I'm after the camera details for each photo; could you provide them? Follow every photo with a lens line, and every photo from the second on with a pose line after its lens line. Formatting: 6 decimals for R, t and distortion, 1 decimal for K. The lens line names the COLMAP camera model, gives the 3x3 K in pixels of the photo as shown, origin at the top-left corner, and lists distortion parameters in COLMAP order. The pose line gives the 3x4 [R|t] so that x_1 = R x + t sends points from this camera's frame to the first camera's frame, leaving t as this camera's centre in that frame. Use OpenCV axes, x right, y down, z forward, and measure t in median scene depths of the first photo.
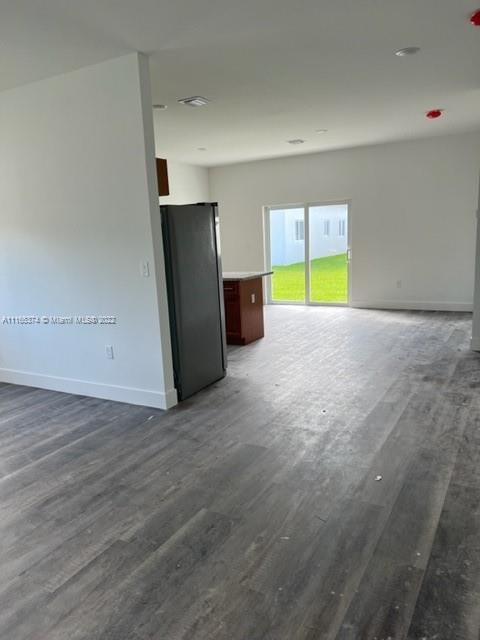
lens RADIAL K [[484.3, 0, 240.0], [0, 484.3, 320.0], [0, 0, 1]] dist [0.045704, -0.045155]
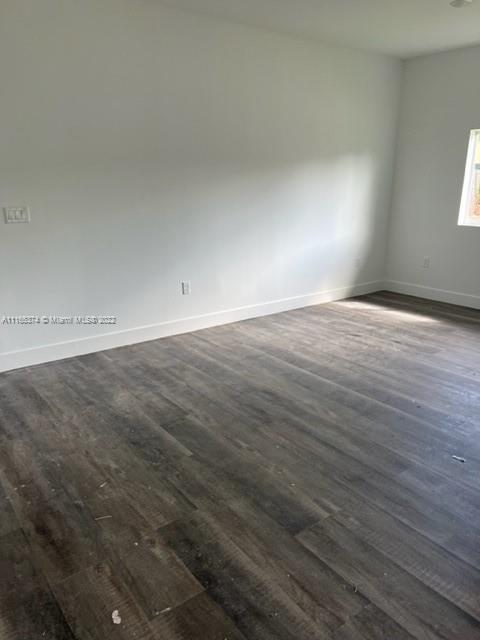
lens RADIAL K [[484.3, 0, 240.0], [0, 484.3, 320.0], [0, 0, 1]] dist [0.045704, -0.045155]
pose [[-0.401649, 0.301946, -0.864585, 0.652189], [-0.139932, 0.912762, 0.383777, -0.264698], [0.905040, 0.275127, -0.324358, 1.280300]]
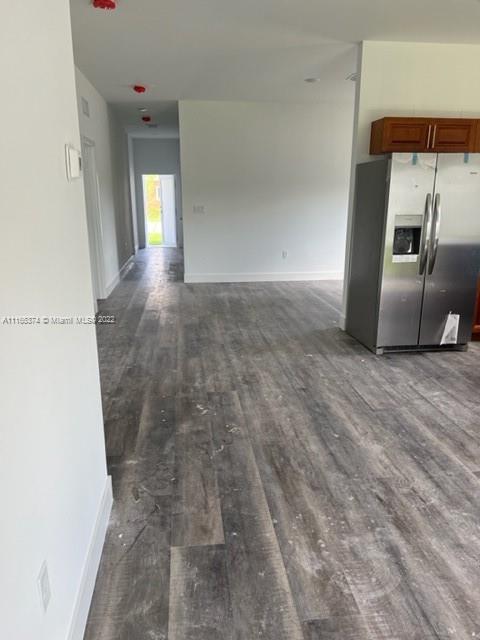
lens RADIAL K [[484.3, 0, 240.0], [0, 484.3, 320.0], [0, 0, 1]] dist [0.045704, -0.045155]
pose [[-0.805939, 0.192797, -0.559725, 1.161461], [-0.066973, 0.909720, 0.409786, -0.506476], [0.588198, 0.367748, -0.720266, 2.587864]]
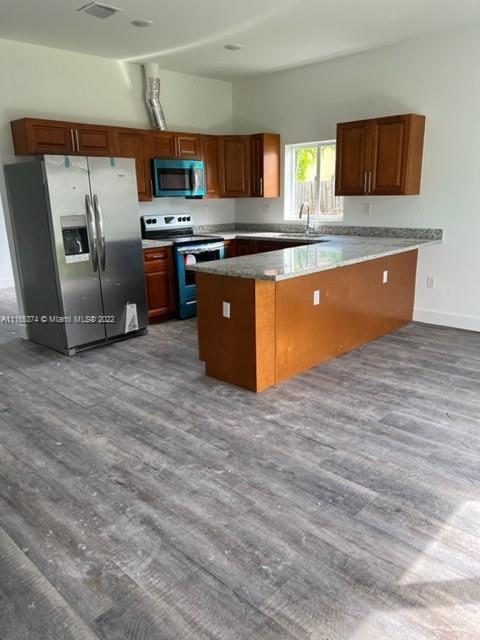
lens RADIAL K [[484.3, 0, 240.0], [0, 484.3, 320.0], [0, 0, 1]] dist [0.045704, -0.045155]
pose [[-0.230543, 0.300807, -0.925400, 1.241796], [-0.136632, 0.931589, 0.336858, -0.505580], [0.963422, 0.204099, -0.173672, 2.540616]]
